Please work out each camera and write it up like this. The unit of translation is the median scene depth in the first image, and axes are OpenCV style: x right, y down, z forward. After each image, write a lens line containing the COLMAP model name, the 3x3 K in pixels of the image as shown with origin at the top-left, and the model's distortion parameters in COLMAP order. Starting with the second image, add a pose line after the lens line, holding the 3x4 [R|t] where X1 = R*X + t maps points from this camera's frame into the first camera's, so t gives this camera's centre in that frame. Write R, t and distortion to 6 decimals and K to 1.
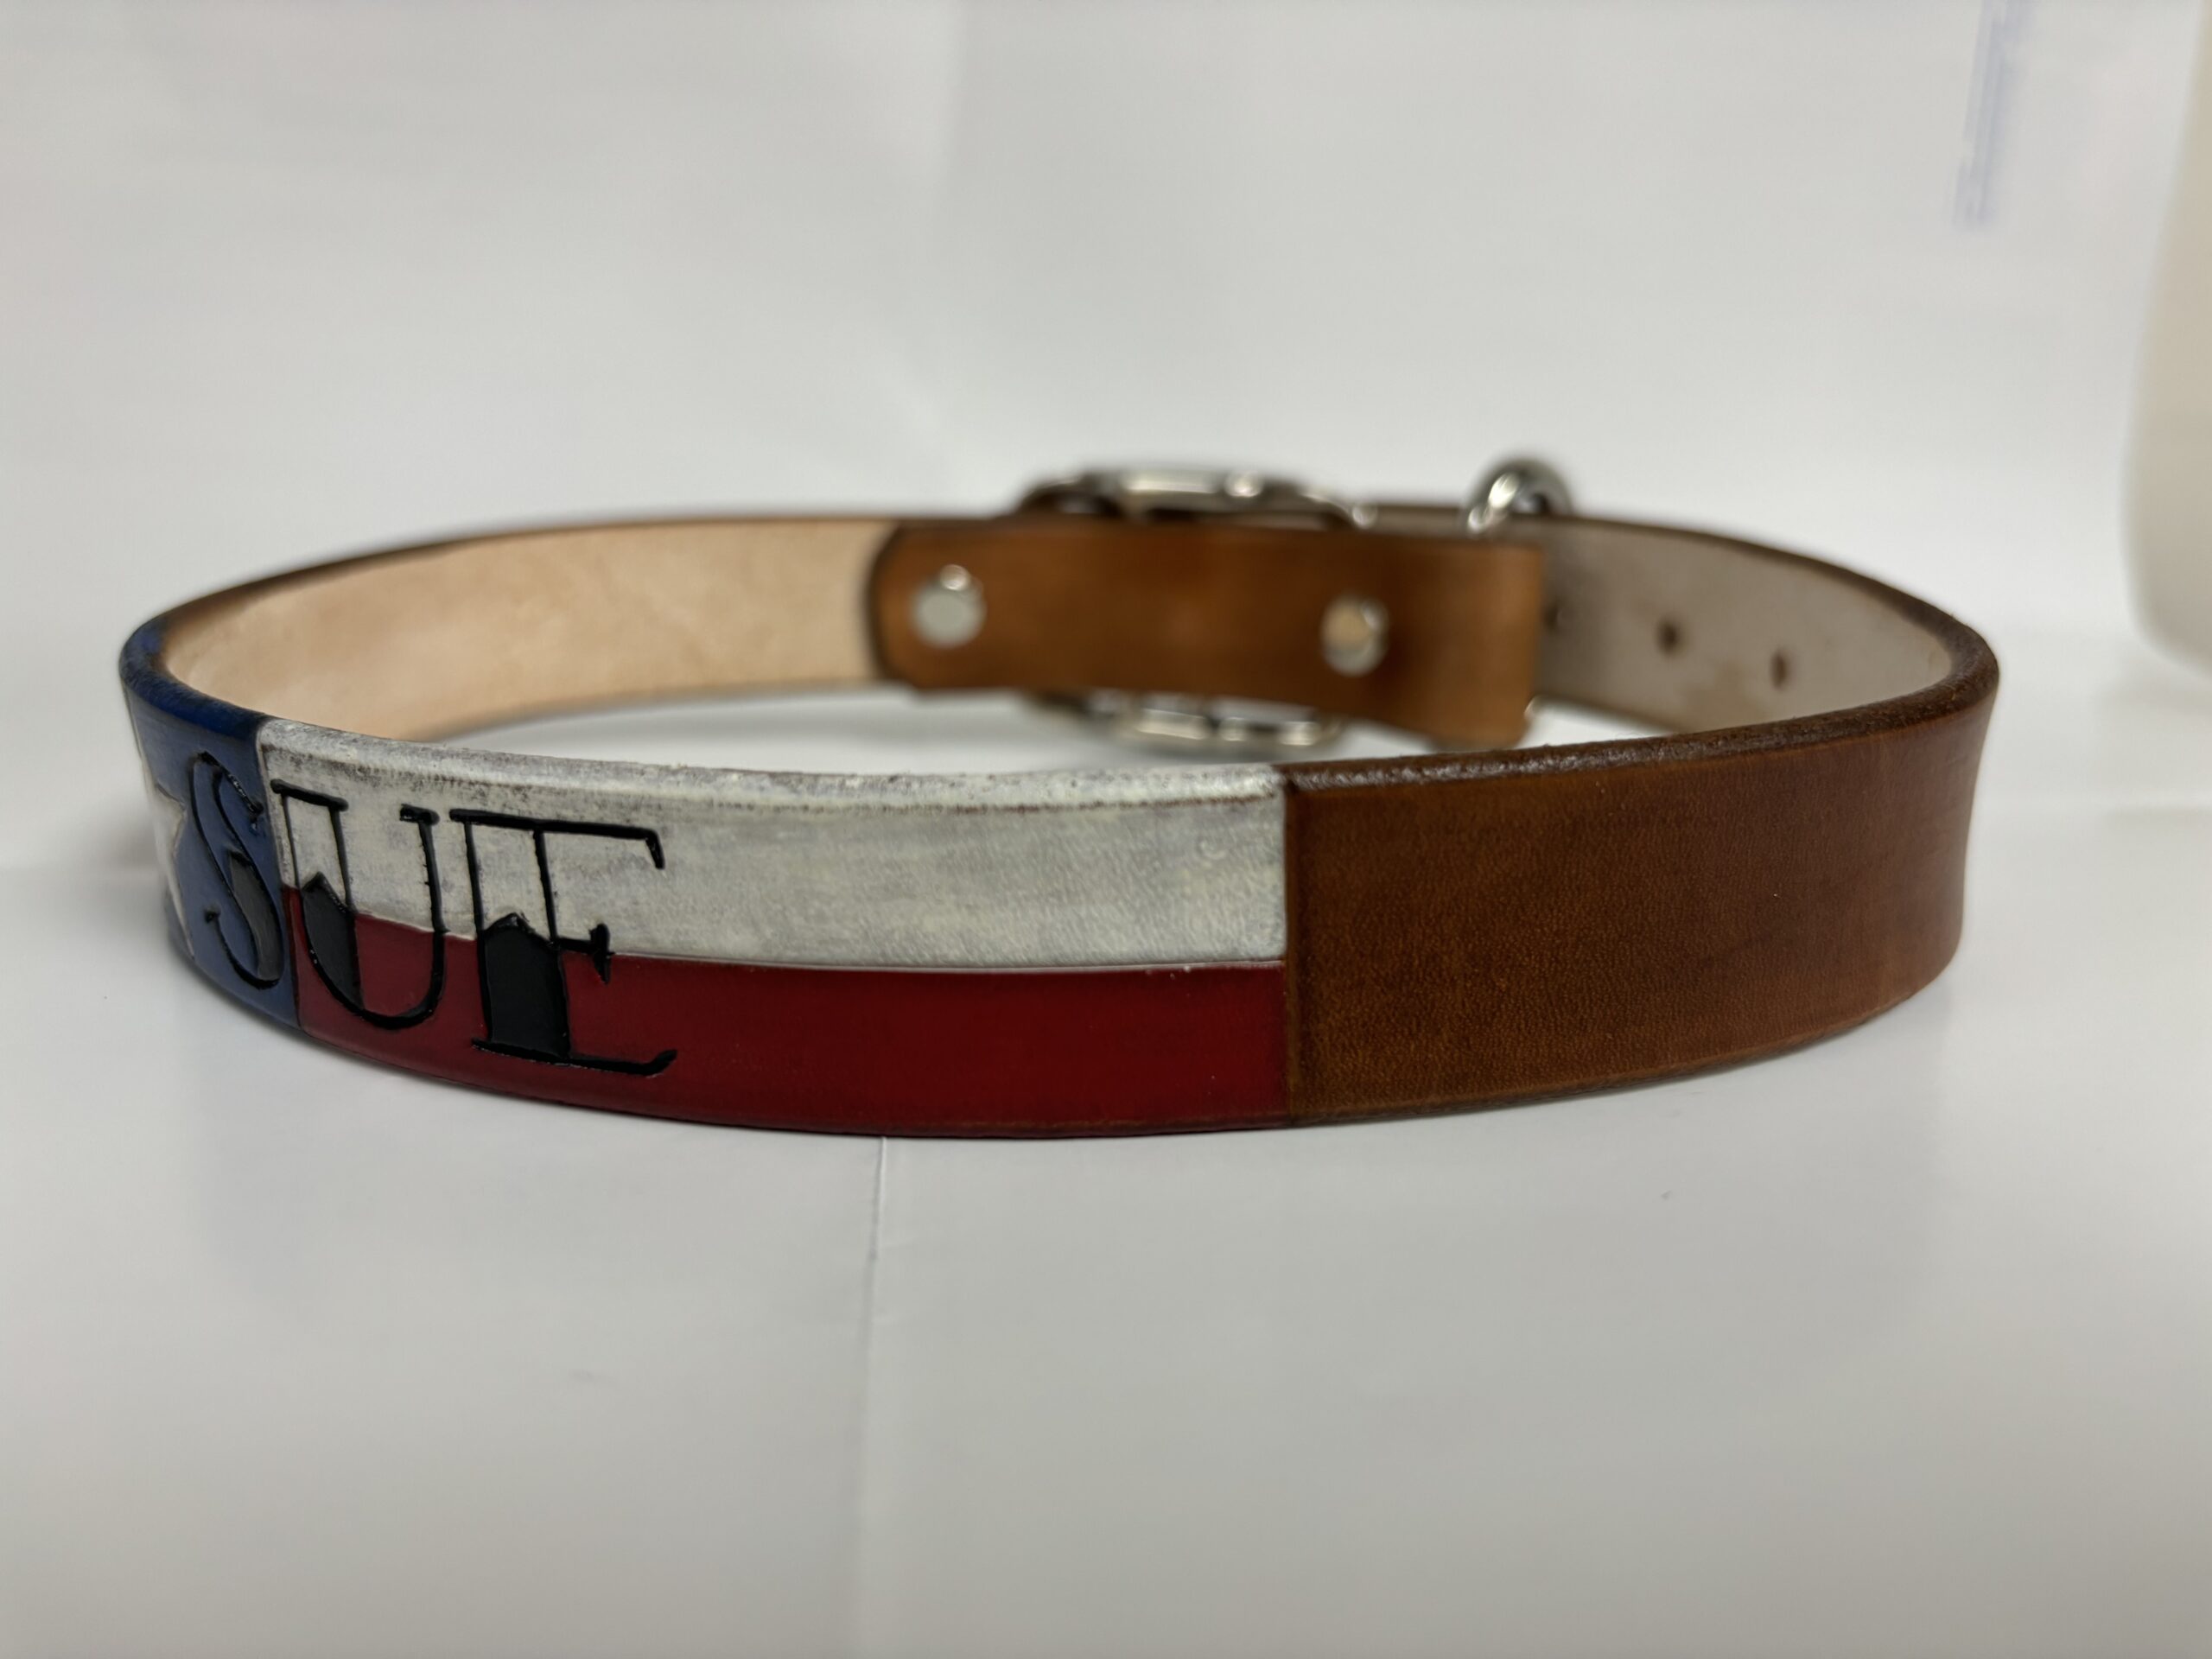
lens RADIAL K [[1687.5, 0, 1116.8], [0, 1687.5, 810.2], [0, 0, 1]] dist [-0.006869, -0.006020]
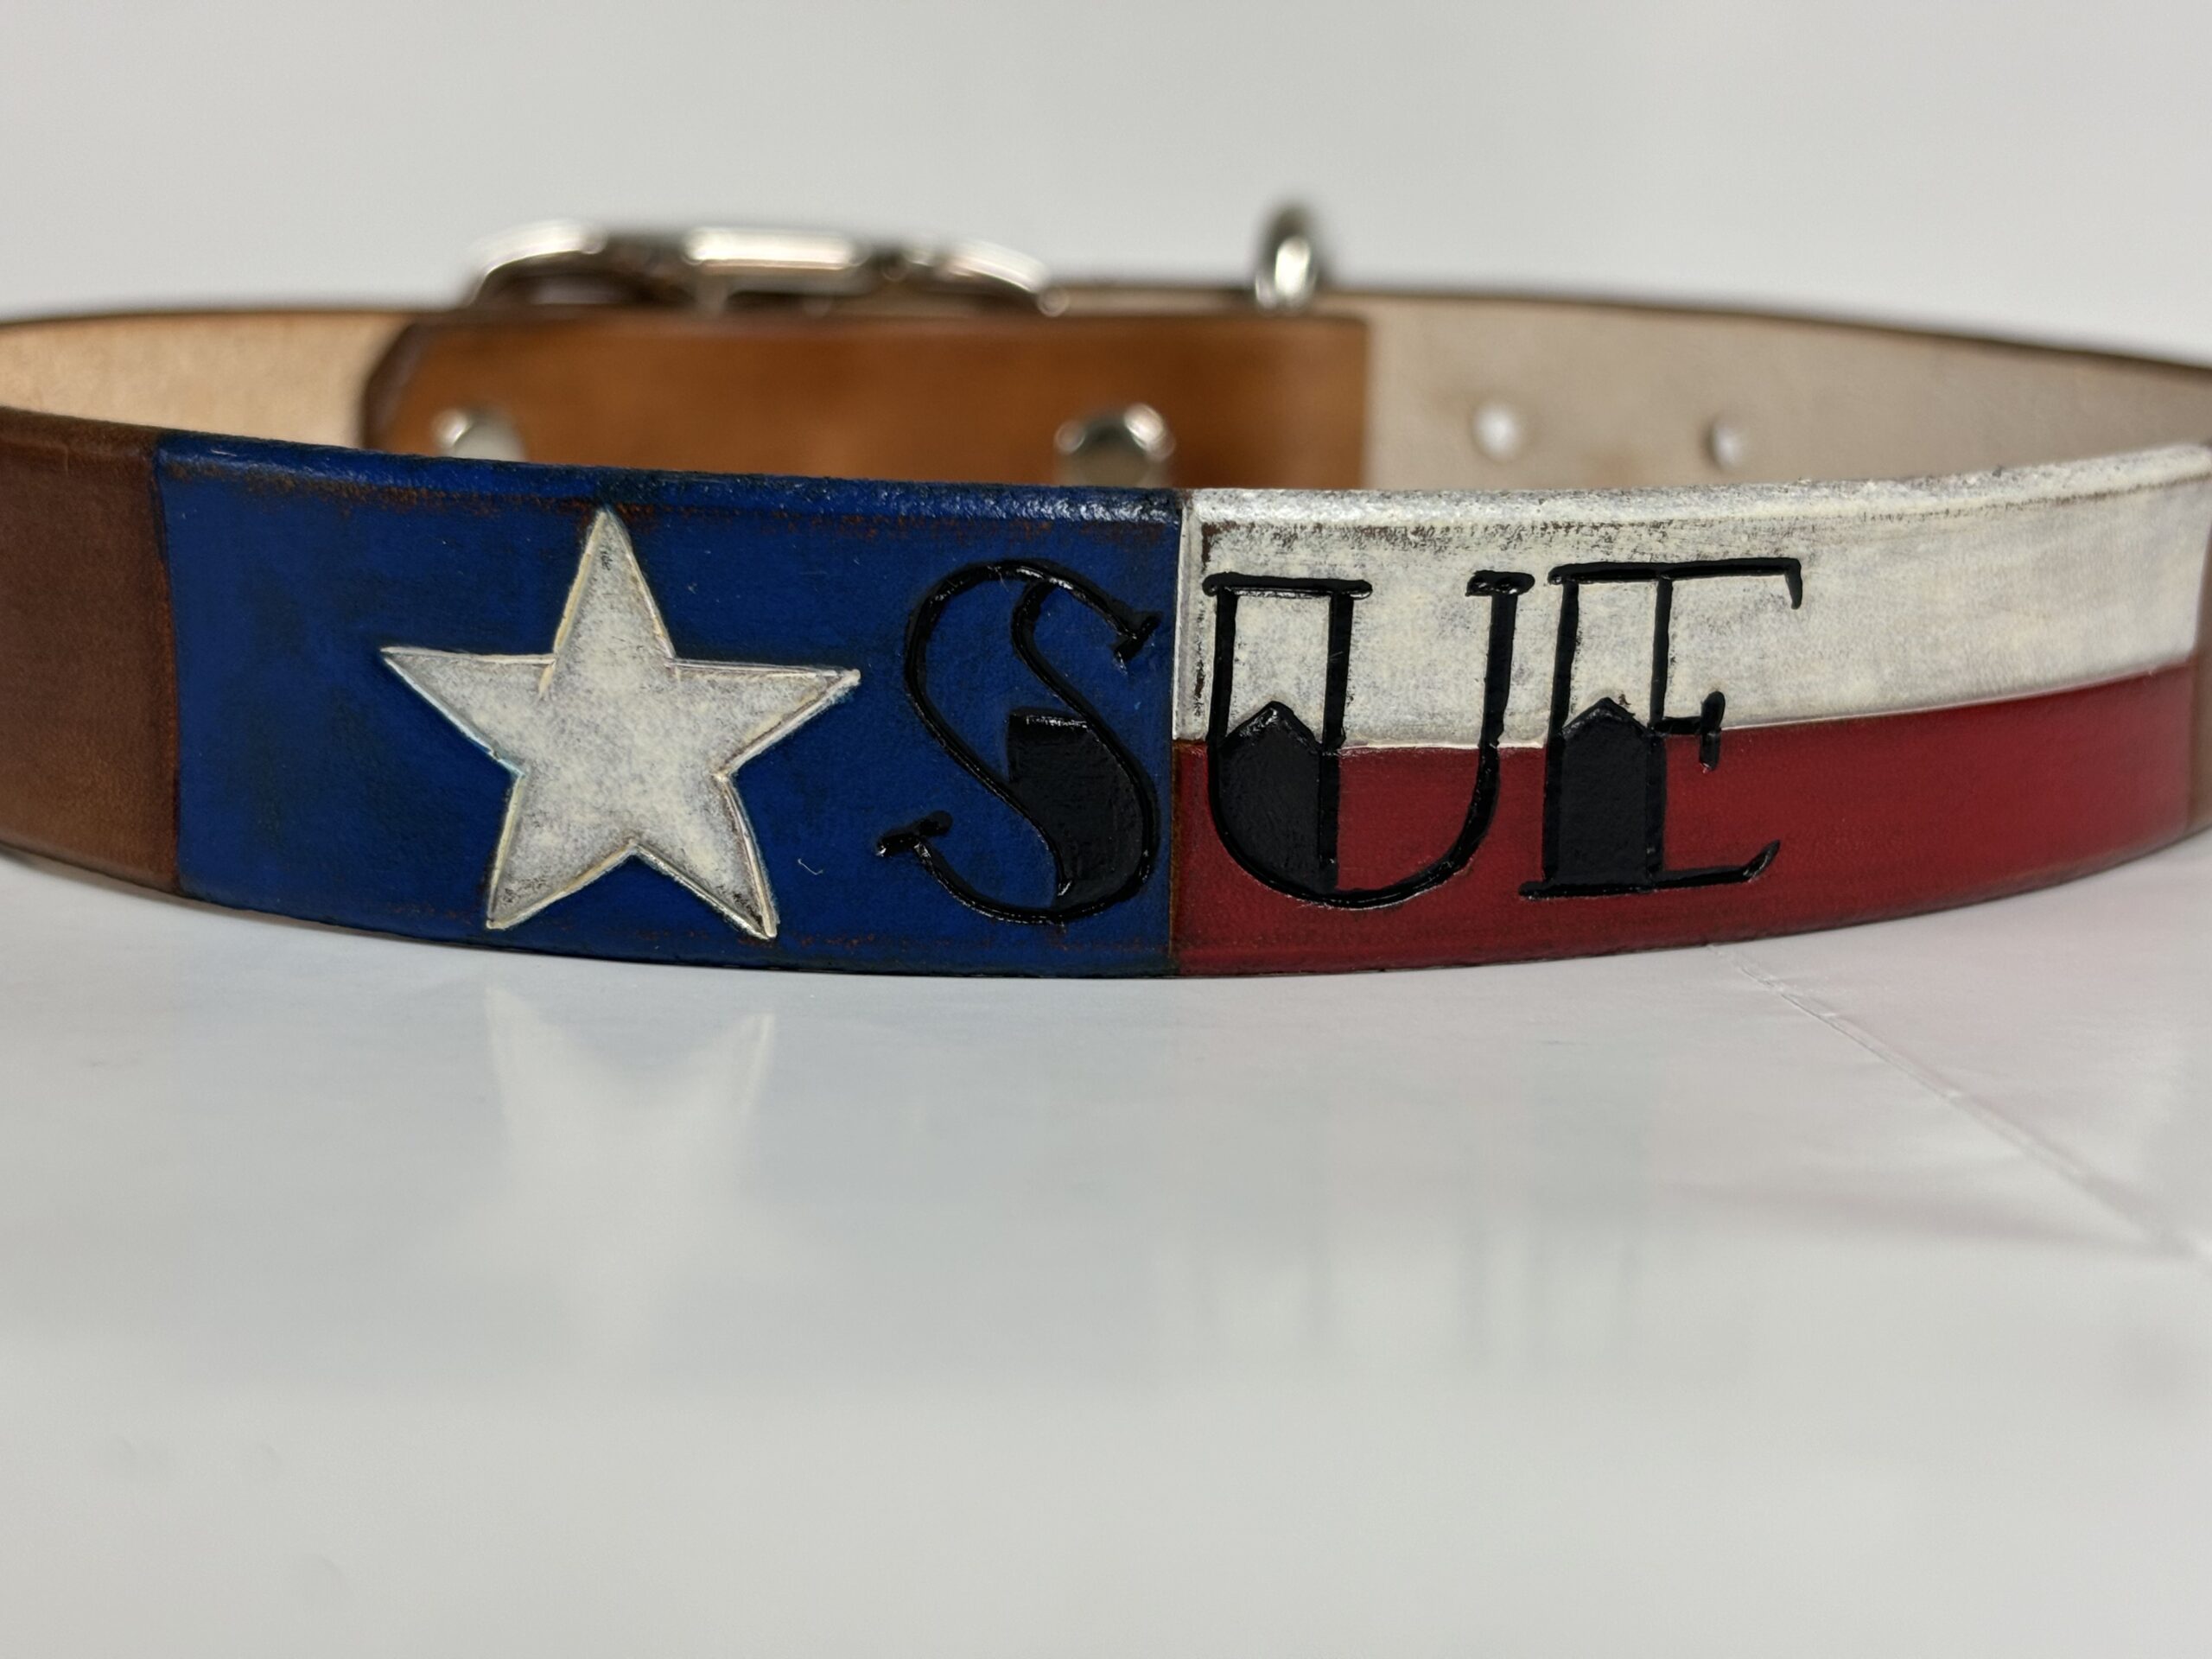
lens RADIAL K [[3383.9, 0, 1121.9], [0, 3383.9, 848.8], [0, 0, 1]] dist [0.204490, 0.000000]
pose [[0.732886, -0.123244, 0.669096, -1.627897], [0.160888, 0.986957, 0.005566, 0.087797], [-0.661055, 0.103570, 0.743155, -0.009863]]
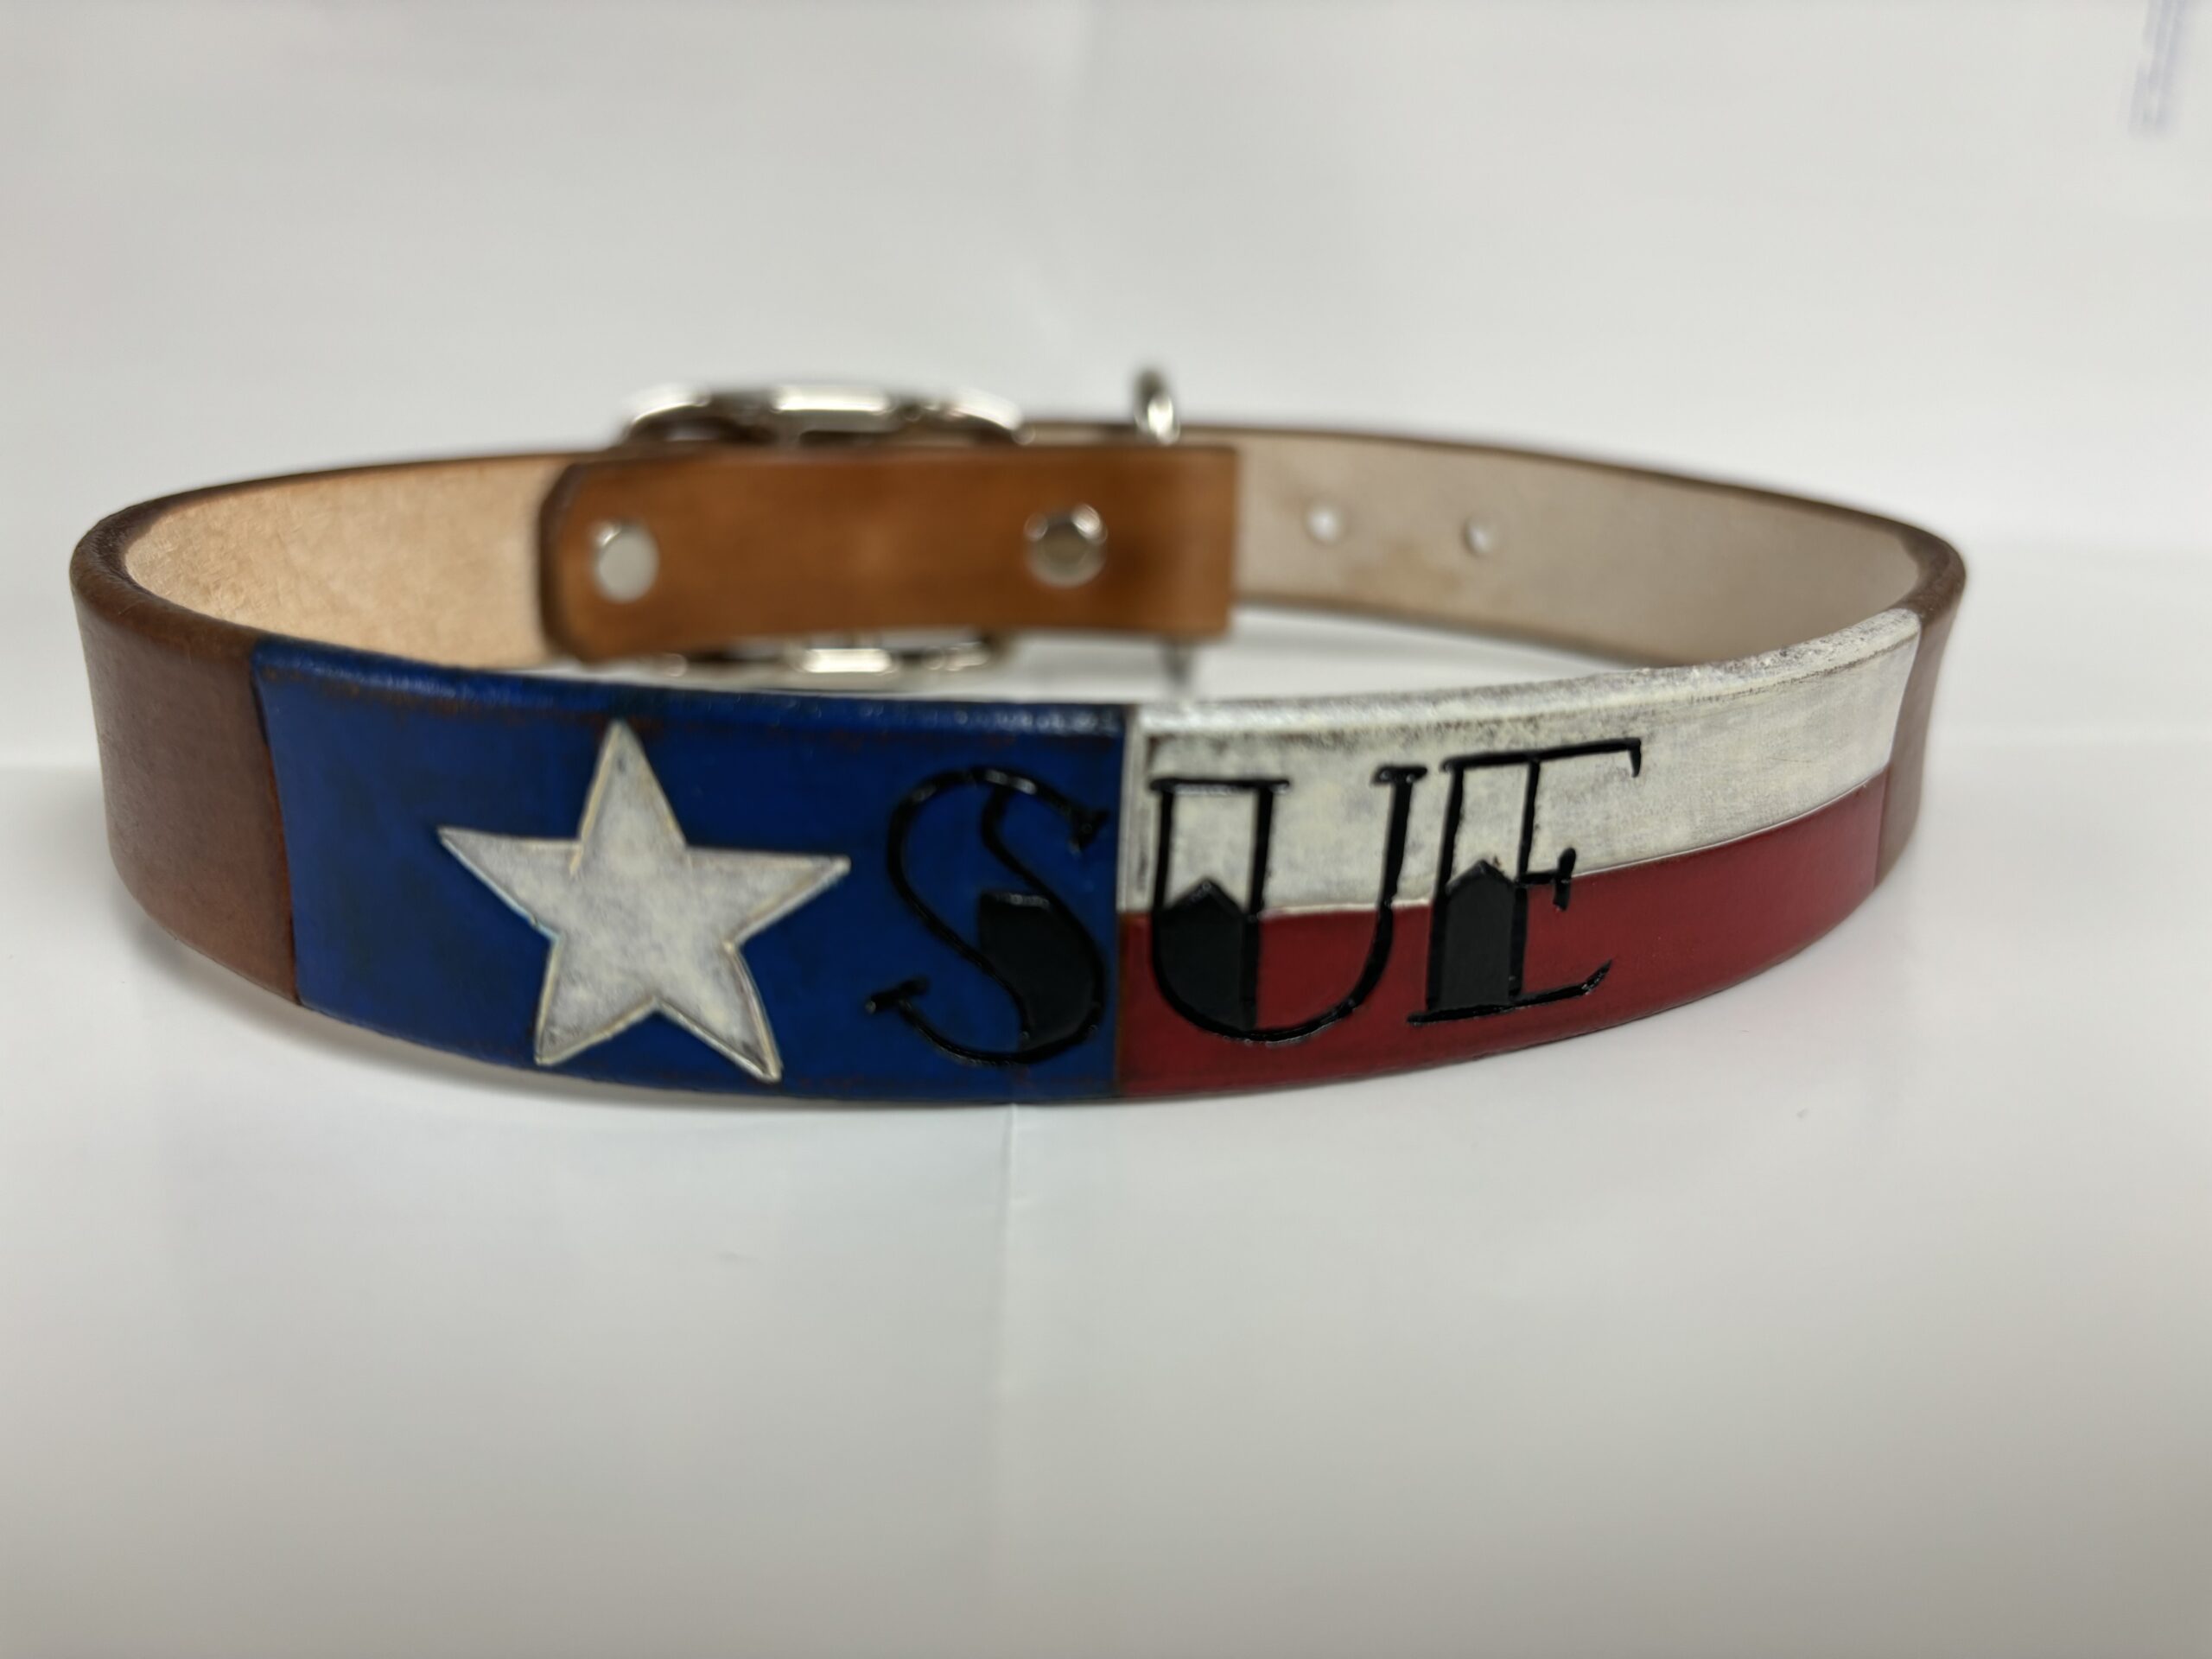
lens RADIAL K [[1770.6, 0, 1089.9], [0, 1770.6, 820.4], [0, 0, 1]] dist [0.037998, -0.032119]
pose [[0.724534, -0.183922, 0.664247, -1.190713], [0.158969, 0.982347, 0.098603, -0.093353], [-0.670656, 0.034154, 0.740982, 0.437498]]
